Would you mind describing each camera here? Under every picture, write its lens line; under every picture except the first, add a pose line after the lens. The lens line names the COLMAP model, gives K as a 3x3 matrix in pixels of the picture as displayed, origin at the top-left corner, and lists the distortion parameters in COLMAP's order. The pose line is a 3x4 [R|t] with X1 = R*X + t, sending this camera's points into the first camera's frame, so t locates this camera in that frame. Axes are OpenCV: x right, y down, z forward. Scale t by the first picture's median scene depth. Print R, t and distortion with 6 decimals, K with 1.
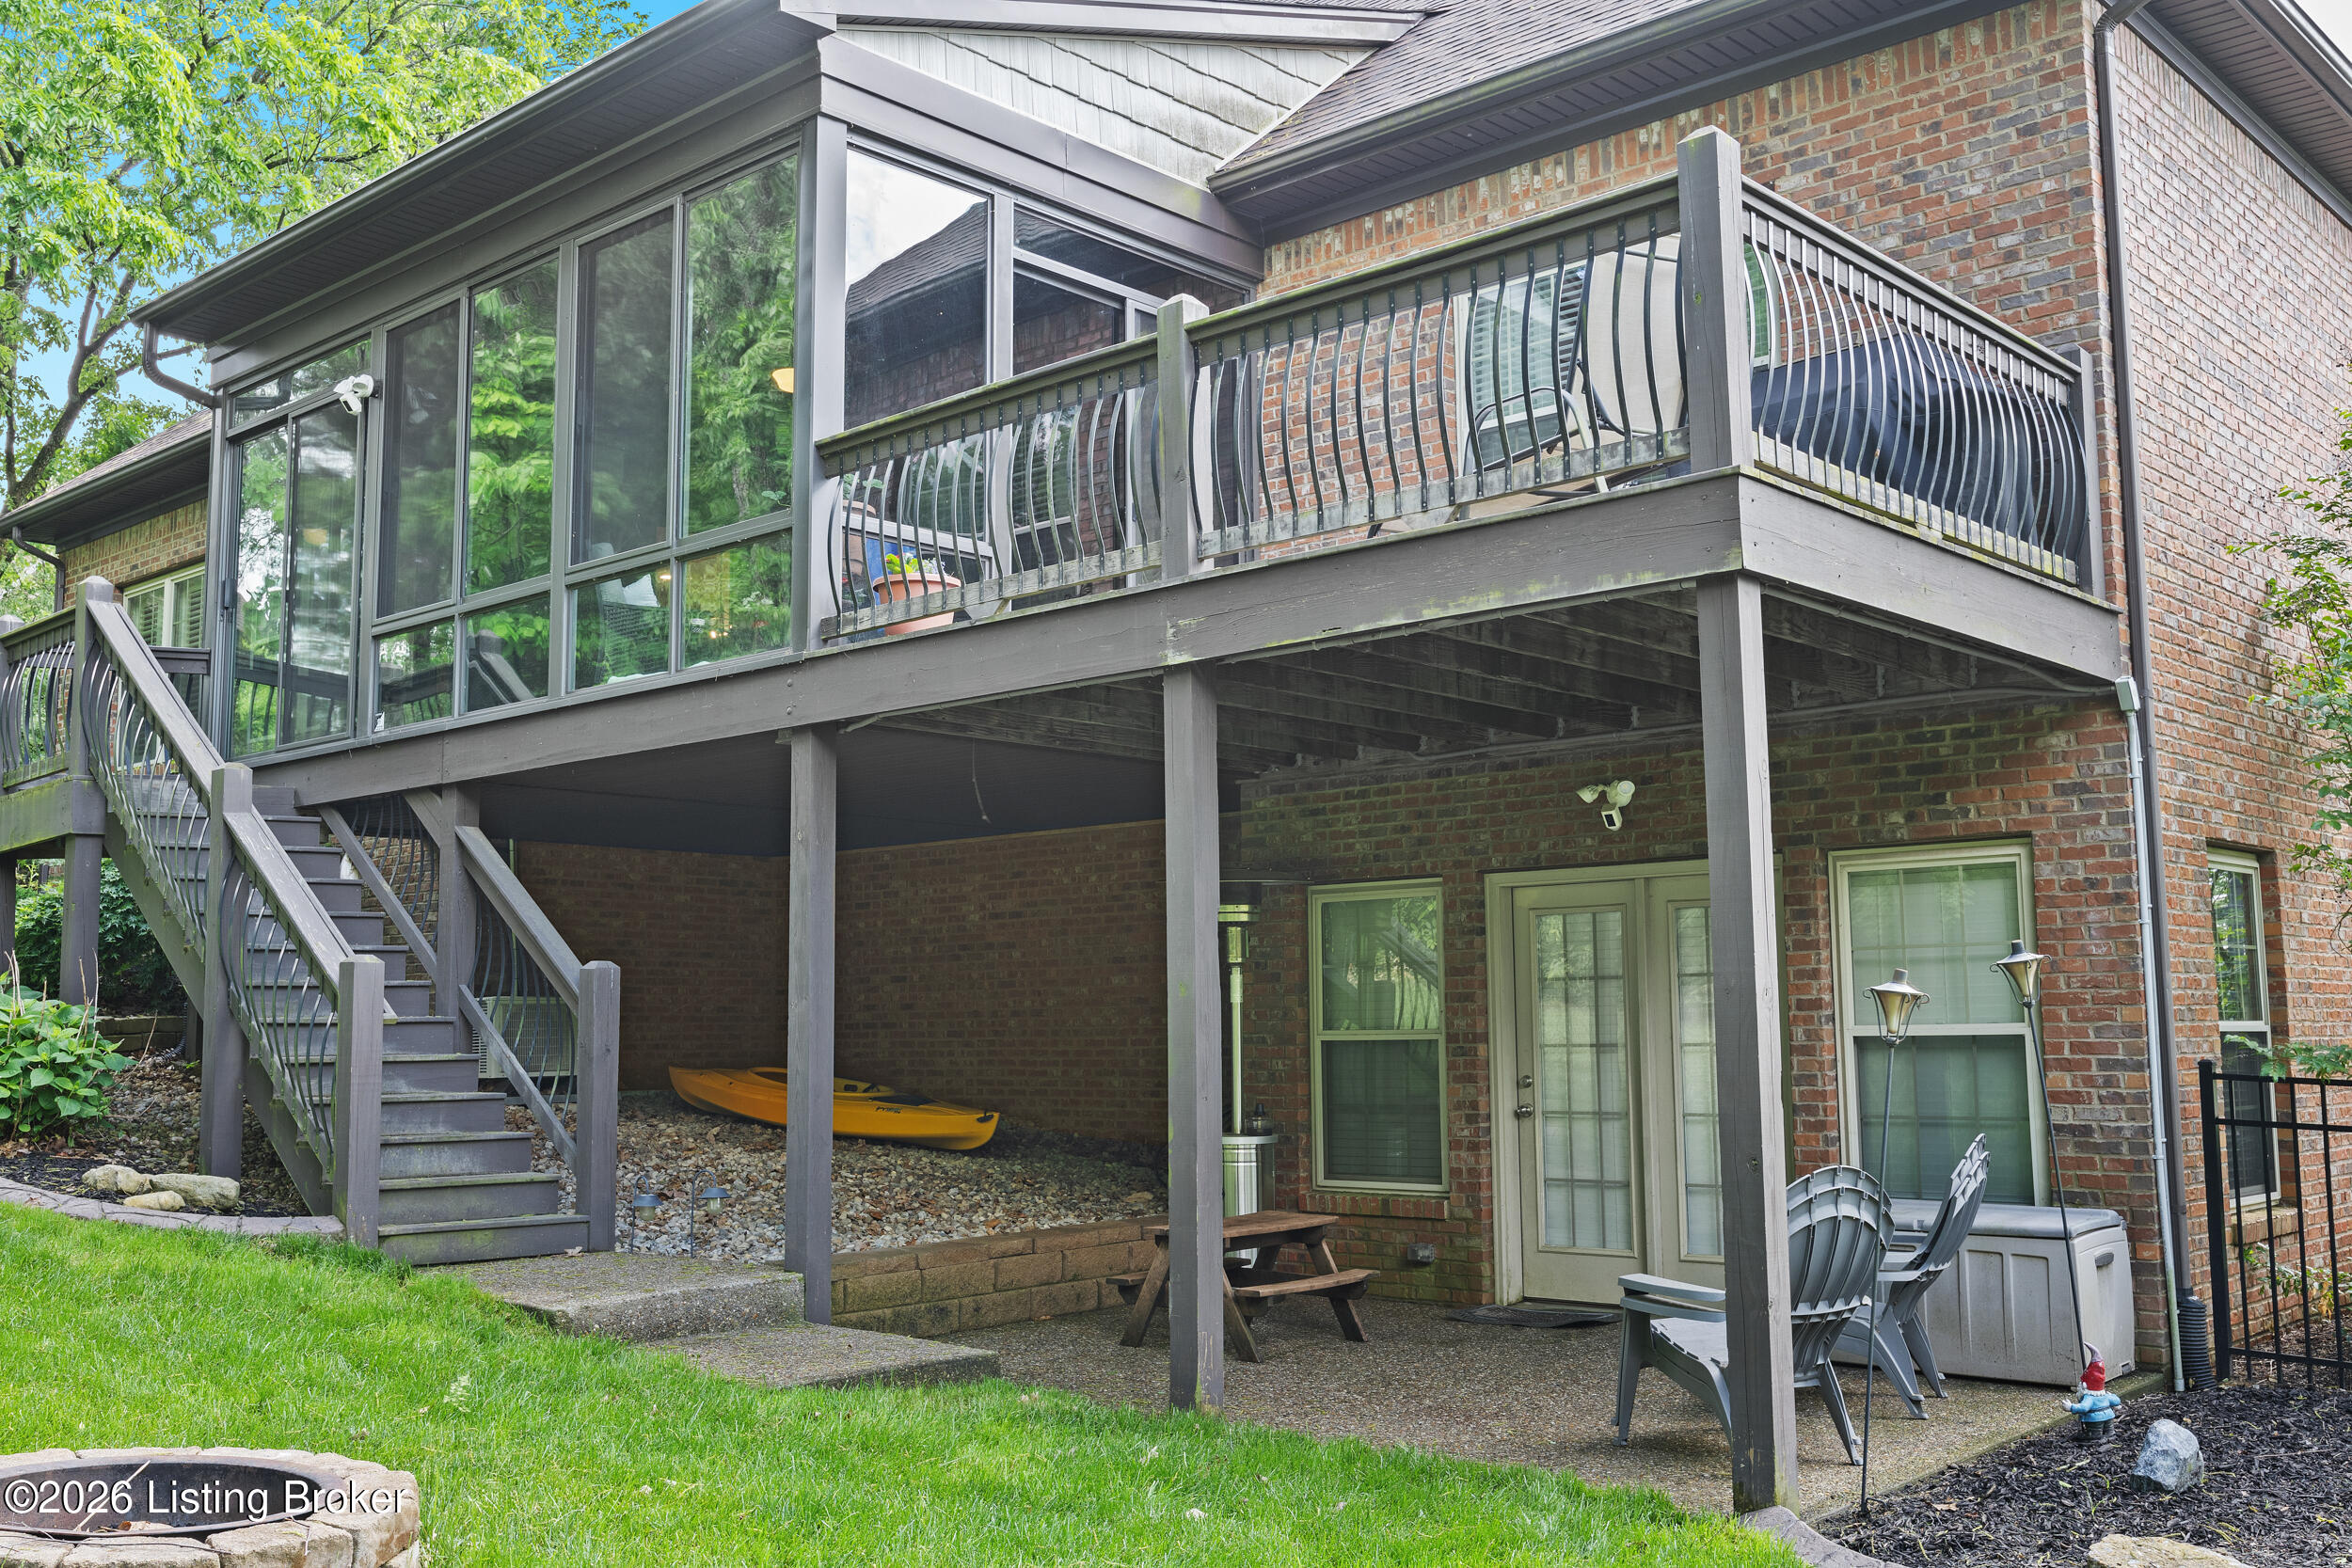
lens RADIAL K [[2233.7, 0, 1155.3], [0, 2233.7, 781.3], [0, 0, 1]] dist [0.002347, 0.000000]
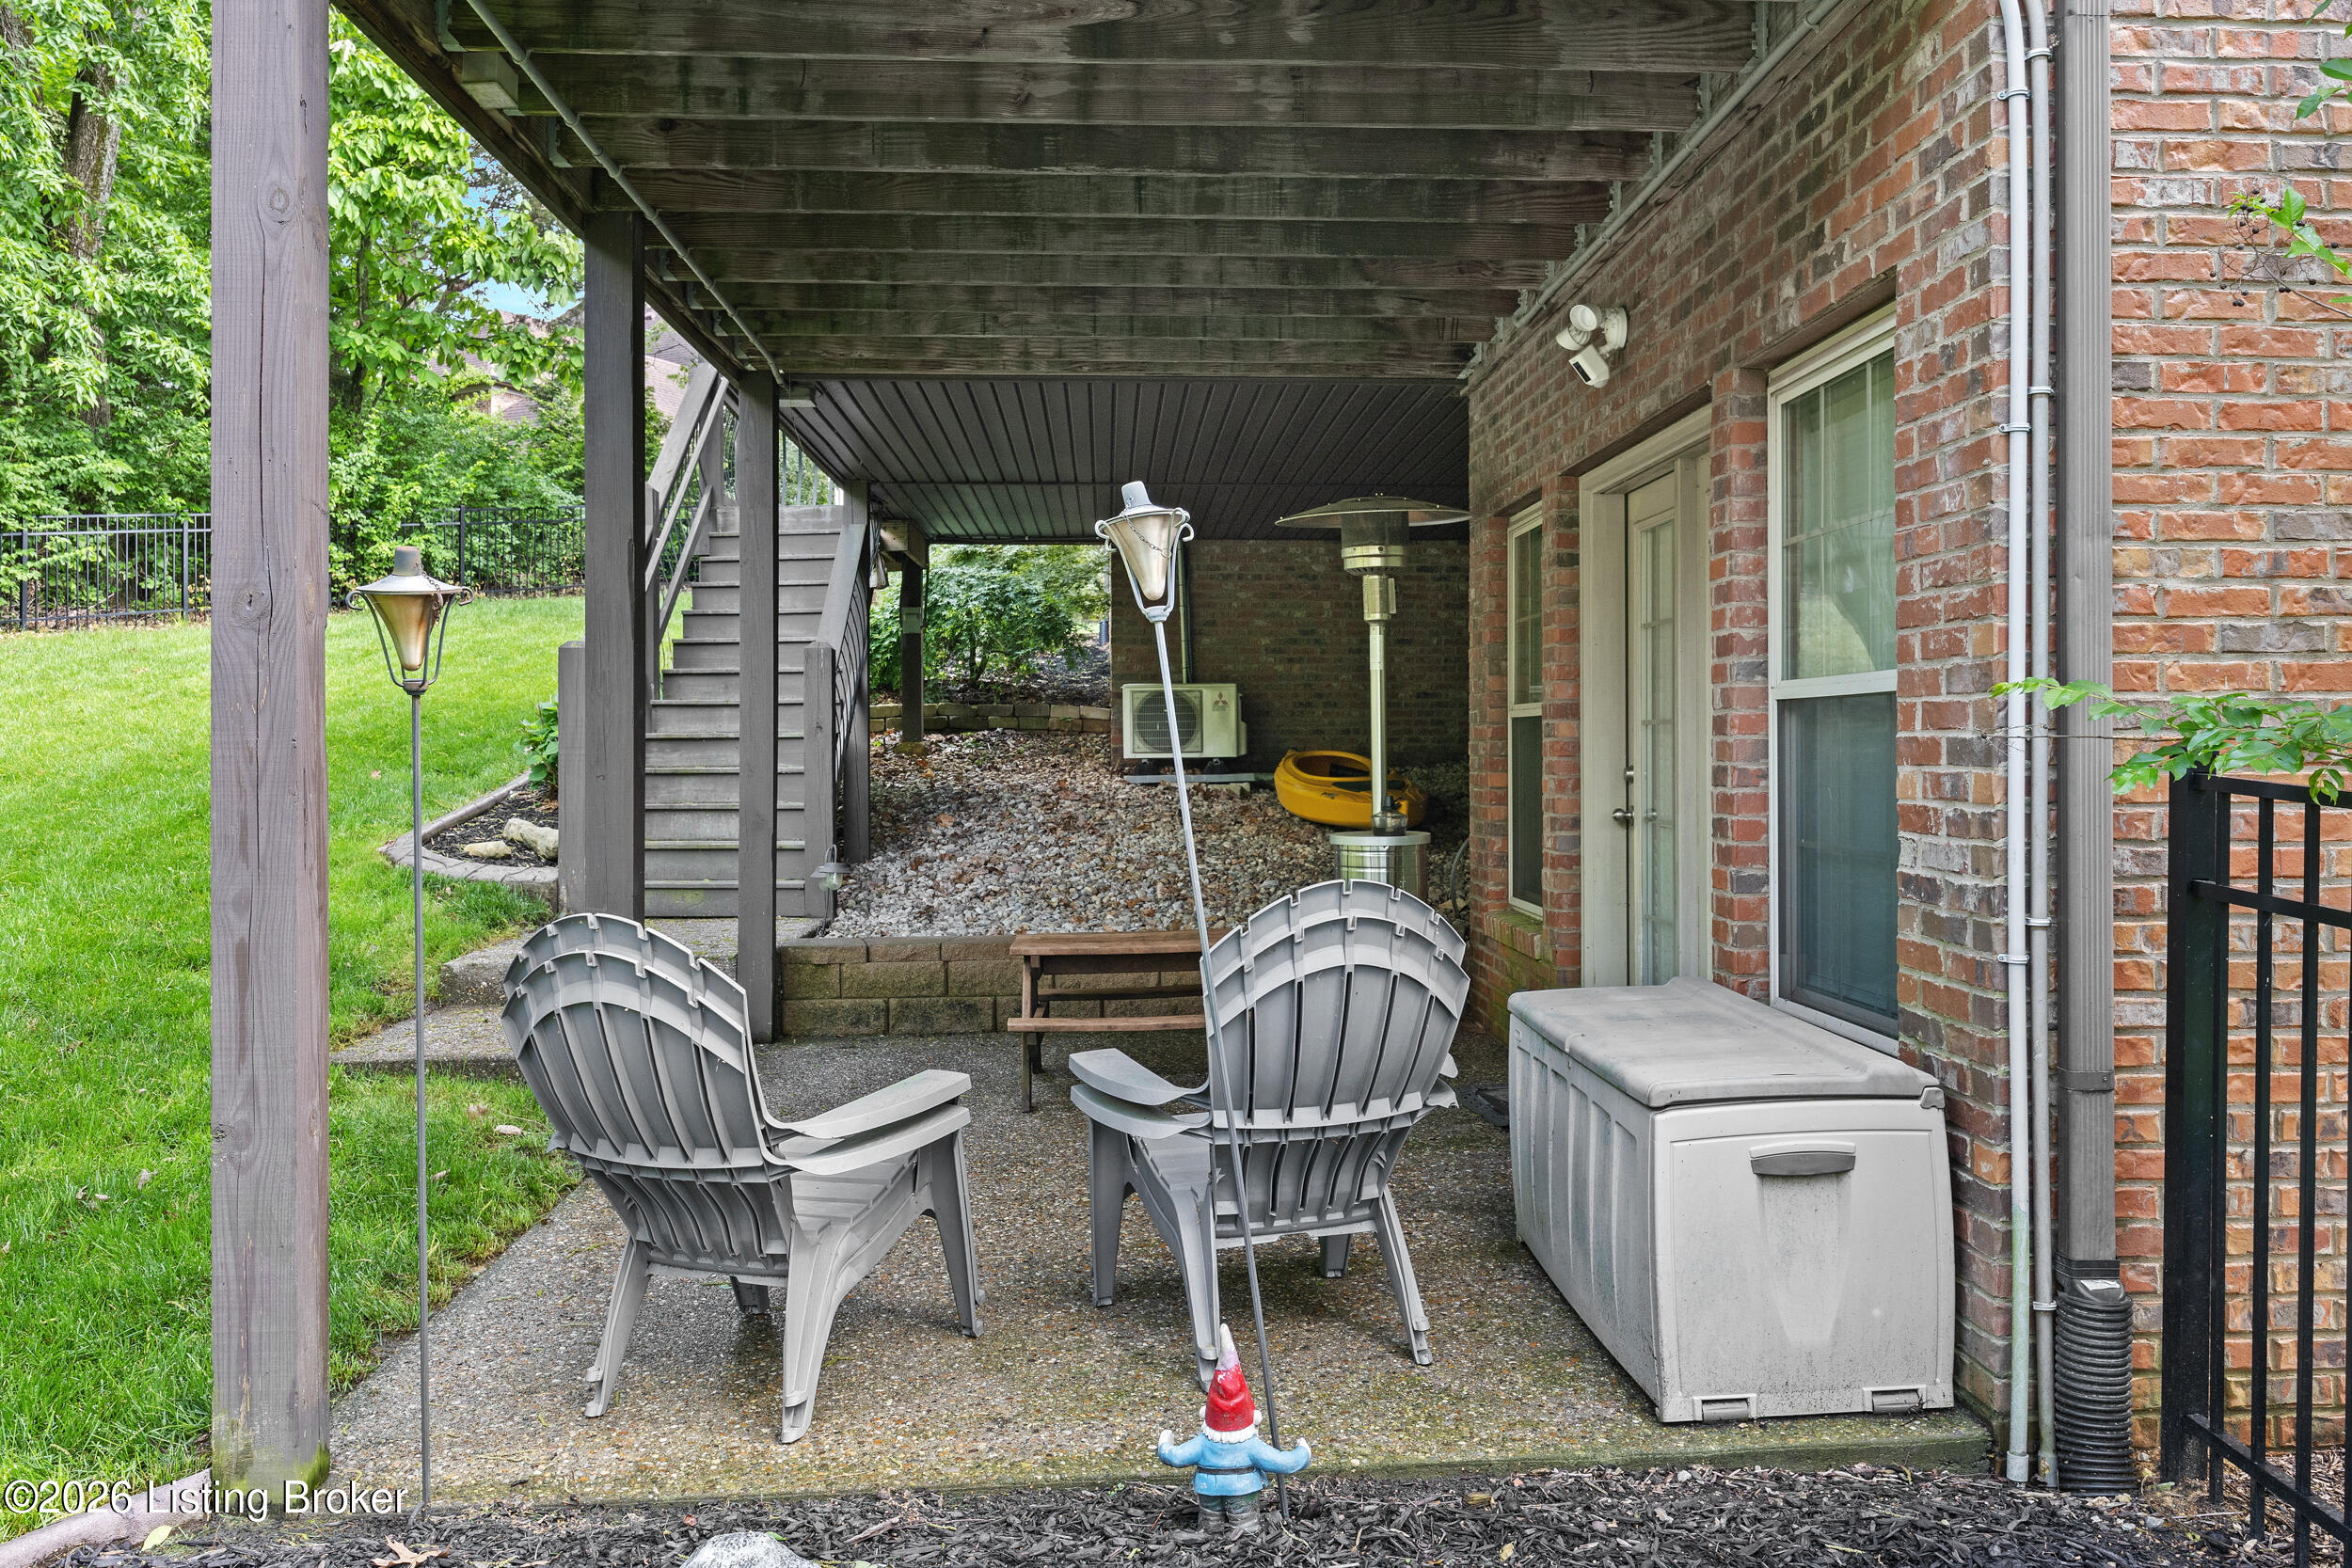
lens RADIAL K [[1870.8, 0, 1174.2], [0, 1870.8, 776.7], [0, 0, 1]] dist [-0.004102, 0.005310]
pose [[0.706881, 0.007309, -0.707295, 0.503129], [0.090303, 0.990832, 0.100489, 0.067364], [0.701545, -0.134904, 0.699740, 0.481268]]
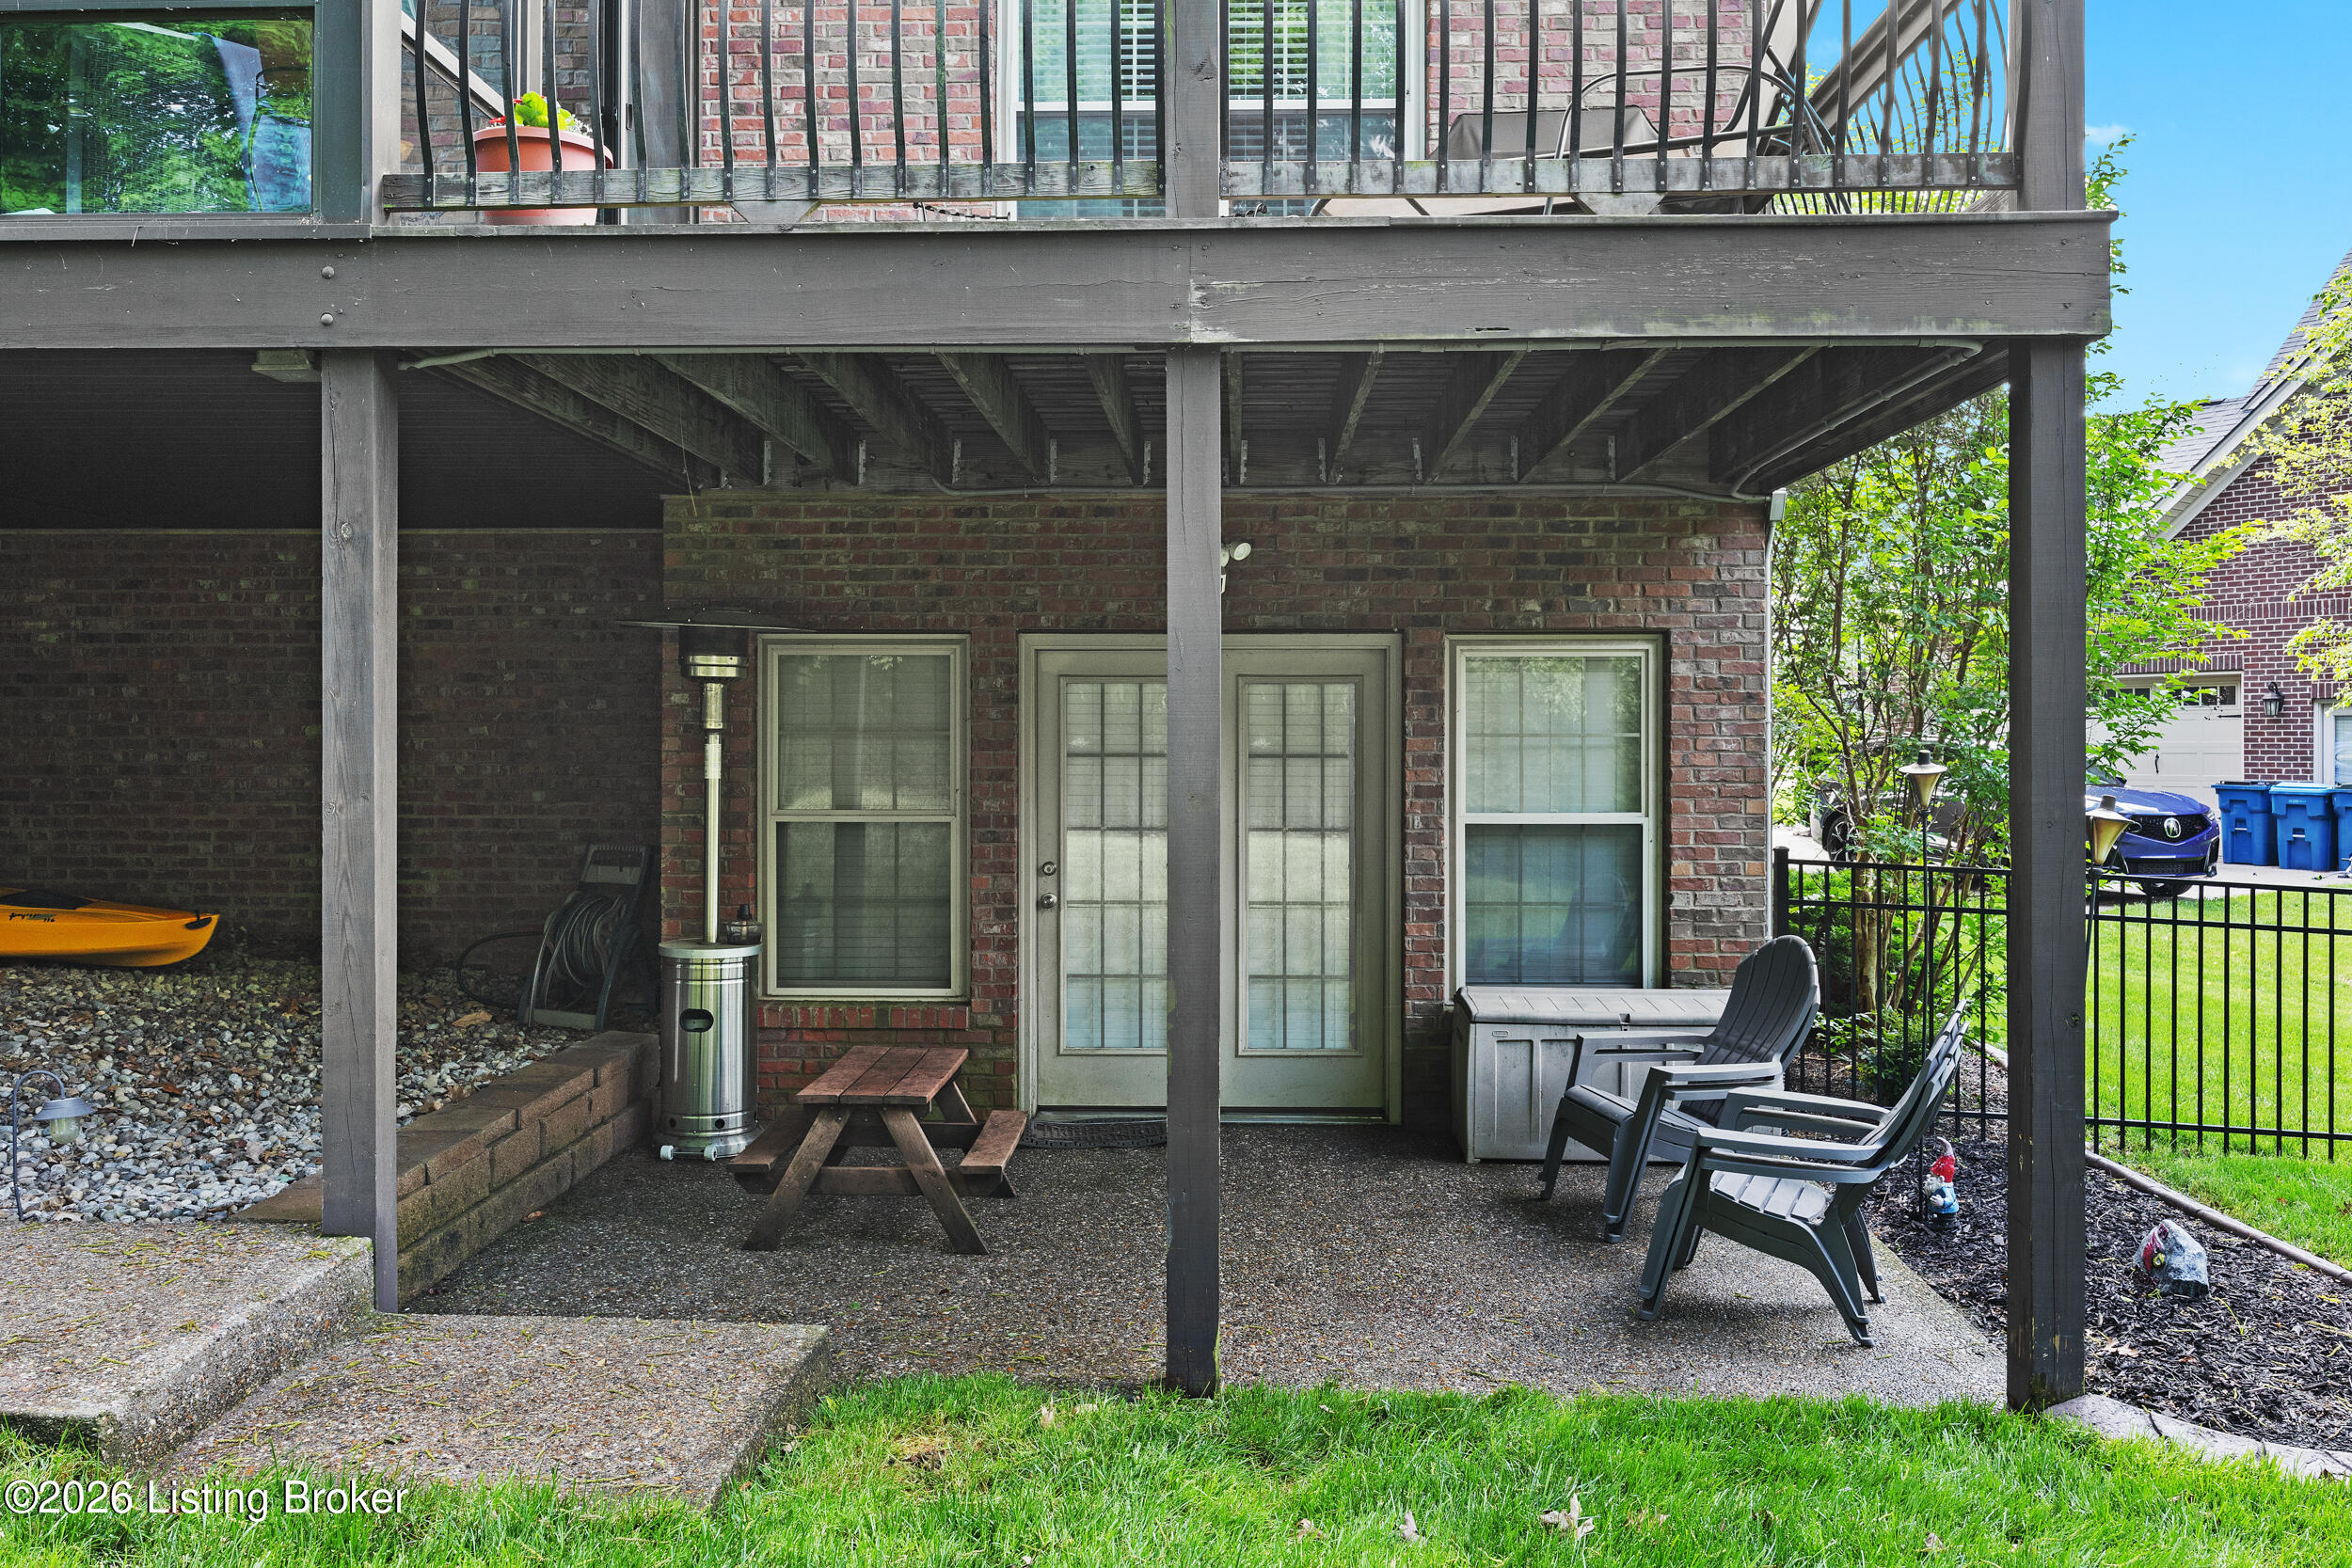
lens RADIAL K [[1870.8, 0, 1184.1], [0, 1870.8, 740.2], [0, 0, 1]] dist [-0.004102, 0.005310]
pose [[0.750216, 0.009575, 0.661123, -0.293578], [-0.084164, 0.993144, 0.081122, 0.018769], [-0.655814, -0.116502, 0.745879, 0.421293]]
